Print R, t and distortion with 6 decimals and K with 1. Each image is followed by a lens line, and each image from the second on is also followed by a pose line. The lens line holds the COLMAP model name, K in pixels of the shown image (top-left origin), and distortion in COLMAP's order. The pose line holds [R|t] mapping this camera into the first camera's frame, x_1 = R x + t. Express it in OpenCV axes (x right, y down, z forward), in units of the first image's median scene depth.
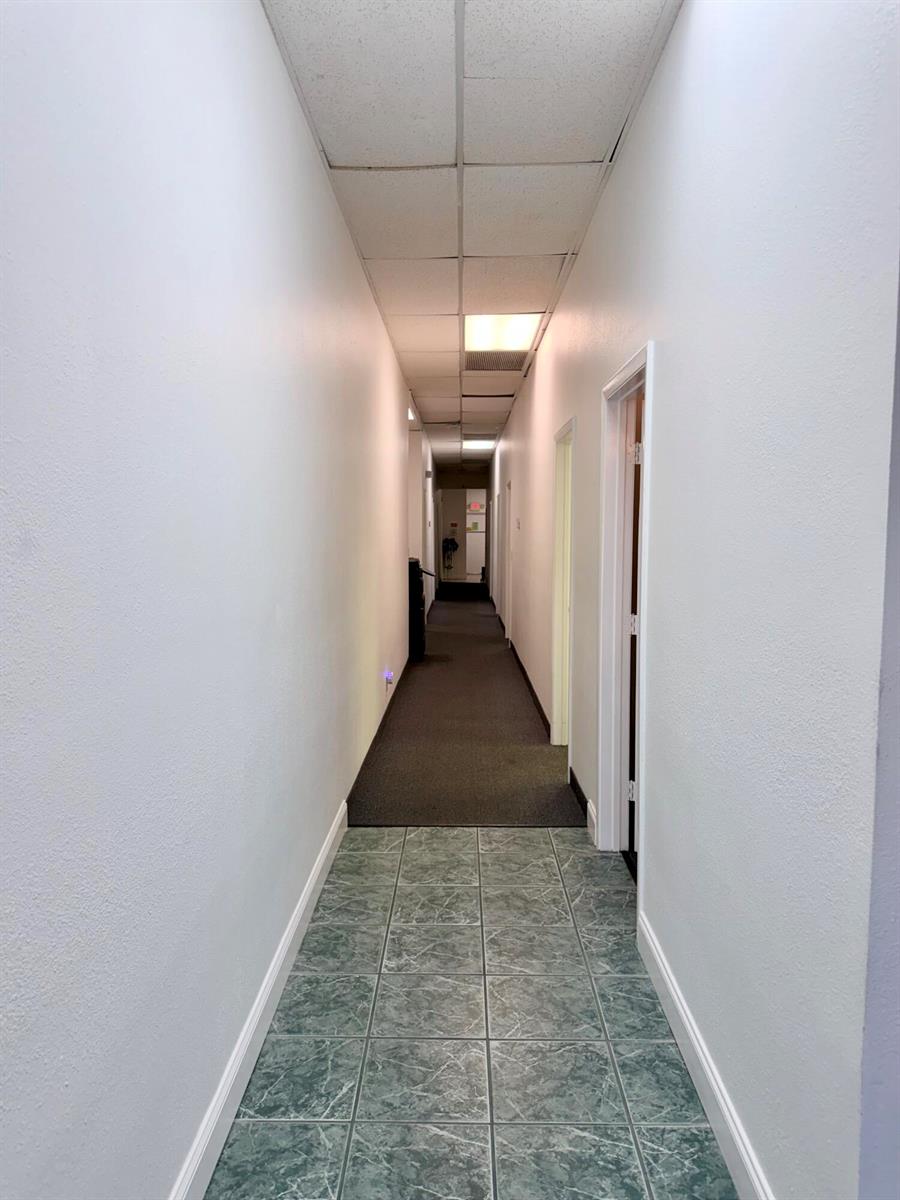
lens RADIAL K [[832.3, 0, 450.0], [0, 832.3, 600.0], [0, 0, 1]] dist [-0.000165, -0.000037]
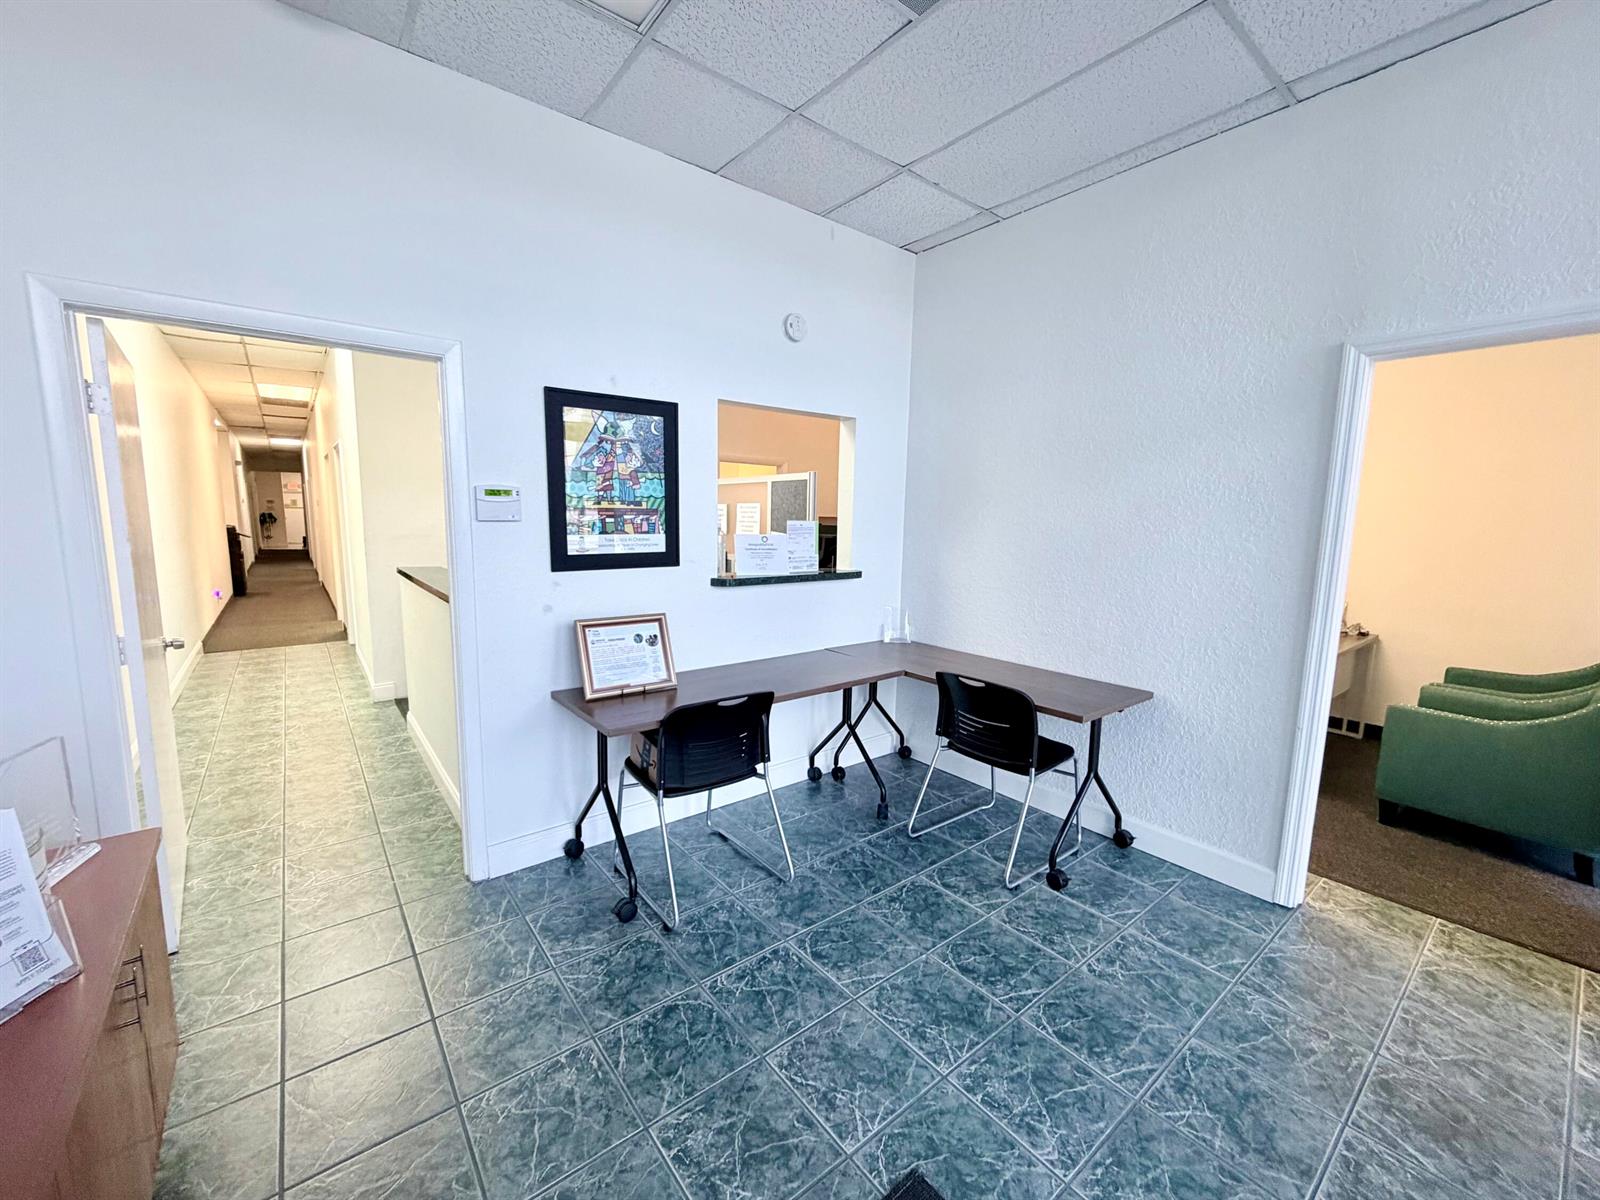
lens RADIAL K [[638.1, 0, 796.6], [0, 638.1, 597.1], [0, 0, 1]] dist [0.001673, 0.000379]
pose [[0.775646, -0.072333, 0.627010, 0.009206], [0.039646, 0.997033, 0.065976, 0.027264], [-0.629922, -0.026315, 0.776212, -0.326000]]
